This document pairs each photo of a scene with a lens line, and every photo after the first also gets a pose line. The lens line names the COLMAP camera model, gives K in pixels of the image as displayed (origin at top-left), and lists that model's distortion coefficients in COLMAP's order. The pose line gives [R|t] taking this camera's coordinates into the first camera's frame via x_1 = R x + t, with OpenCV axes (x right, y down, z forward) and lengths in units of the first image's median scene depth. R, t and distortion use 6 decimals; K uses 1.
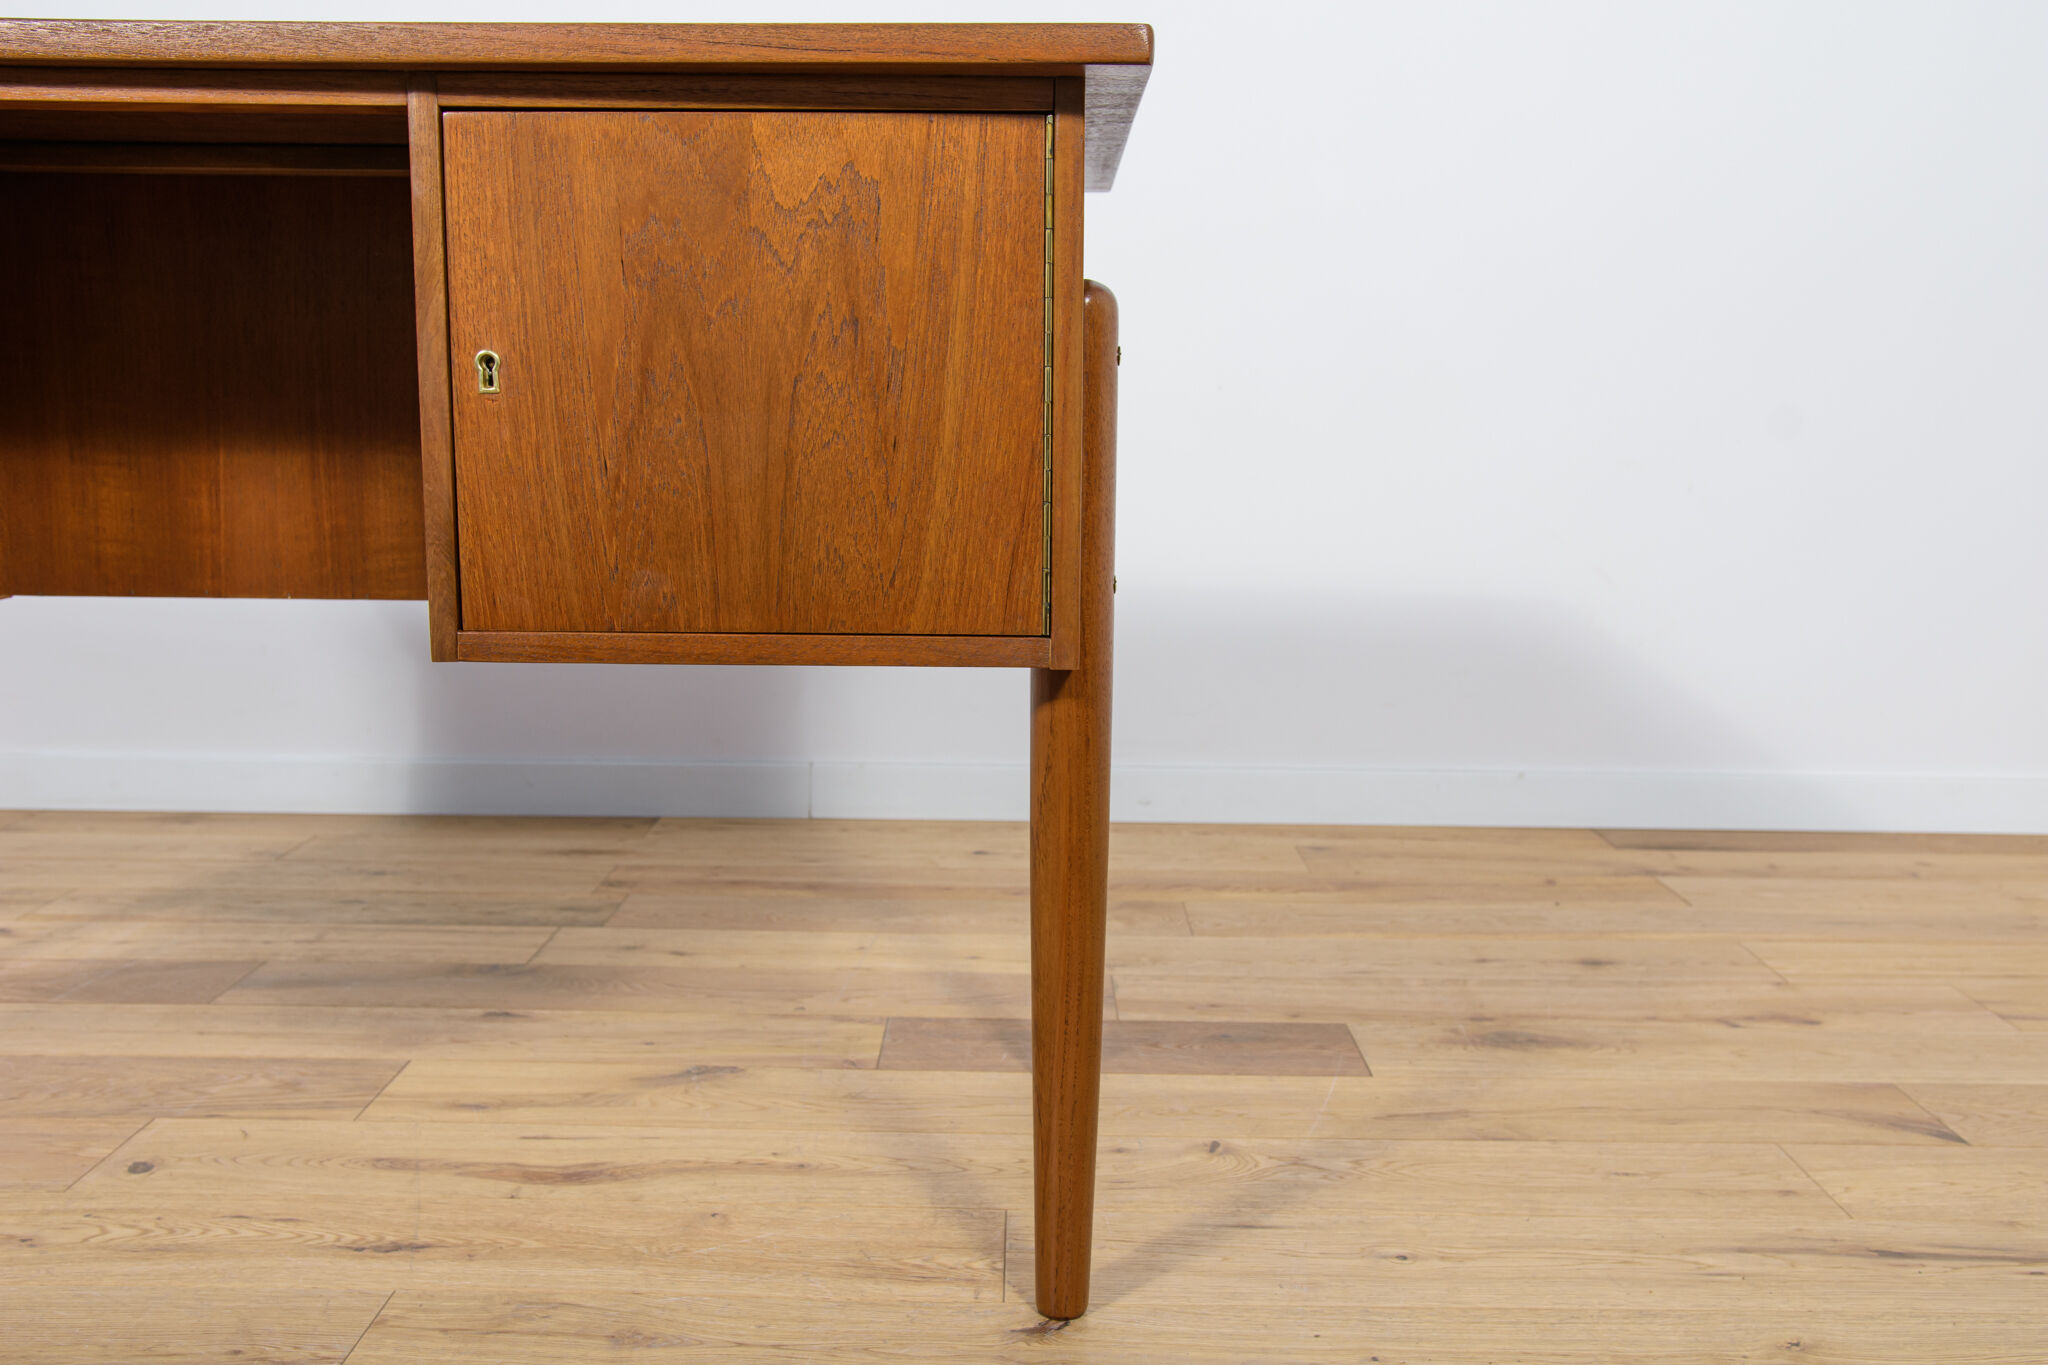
lens RADIAL K [[1841.3, 0, 1024.0], [0, 1841.3, 682.5], [0, 0, 1]] dist [-0.065475, 0.093329]
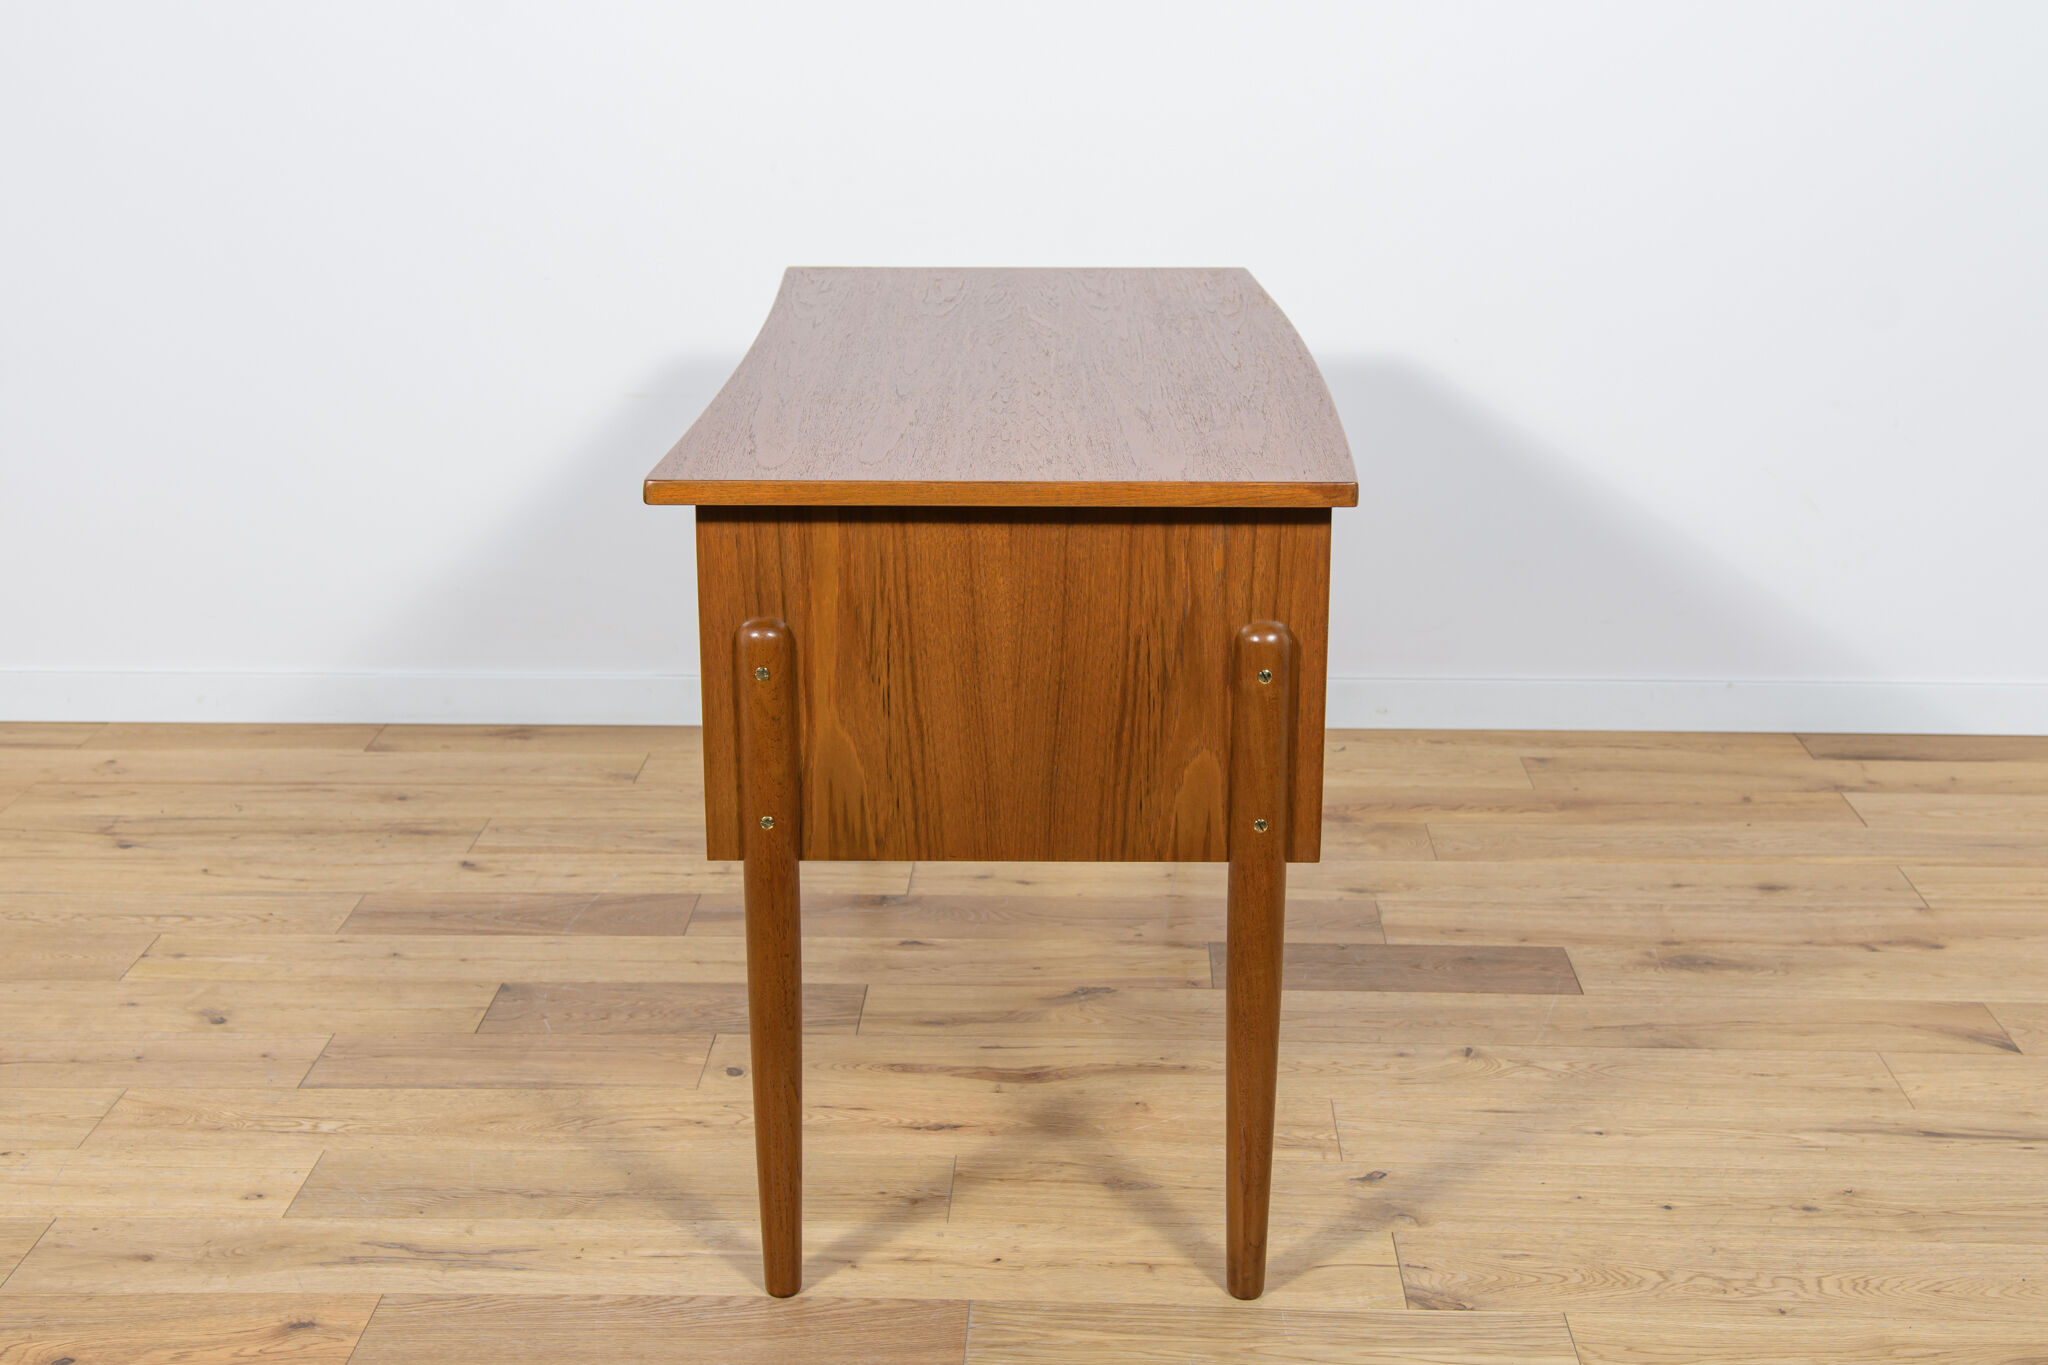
lens RADIAL K [[2532.6, 0, 1024.0], [0, 2532.6, 682.5], [0, 0, 1]] dist [0.001094, 0.138063]
pose [[0.999288, -0.005216, -0.037359, -0.160611], [0.010841, 0.988323, 0.151986, -0.321798], [0.036130, -0.152283, 0.987676, -0.878863]]
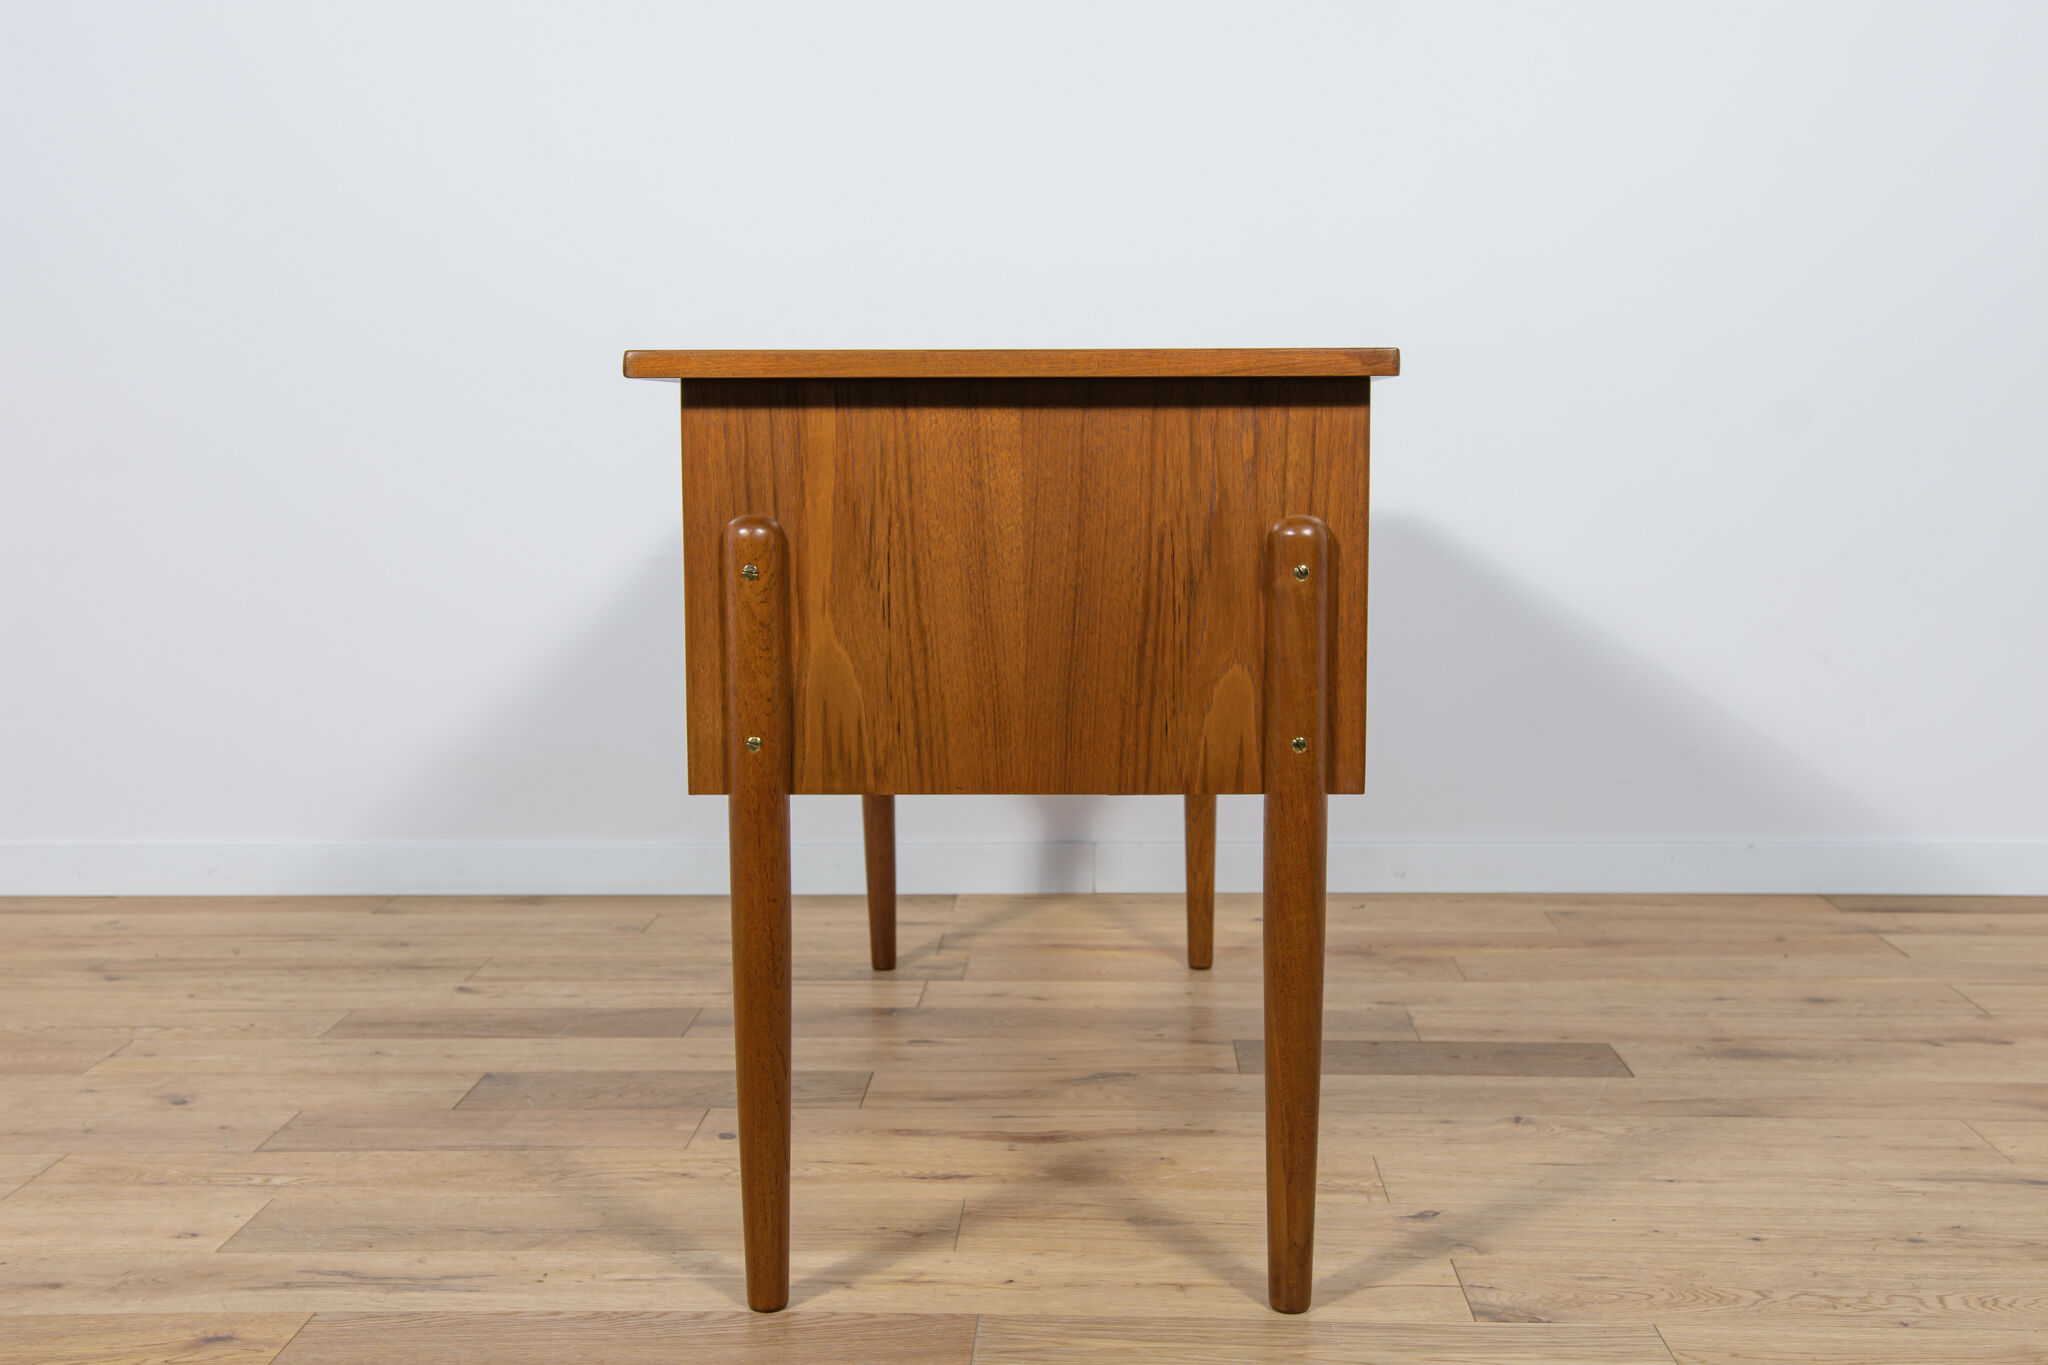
lens RADIAL K [[2287.7, 0, 1025.3], [0, 2287.7, 751.9], [0, 0, 1]] dist [0.006923, 0.129105]
pose [[0.999013, -0.014780, -0.041888, -0.172091], [0.014592, 0.999882, -0.004793, -0.007831], [0.041954, 0.004177, 0.999111, -0.641137]]
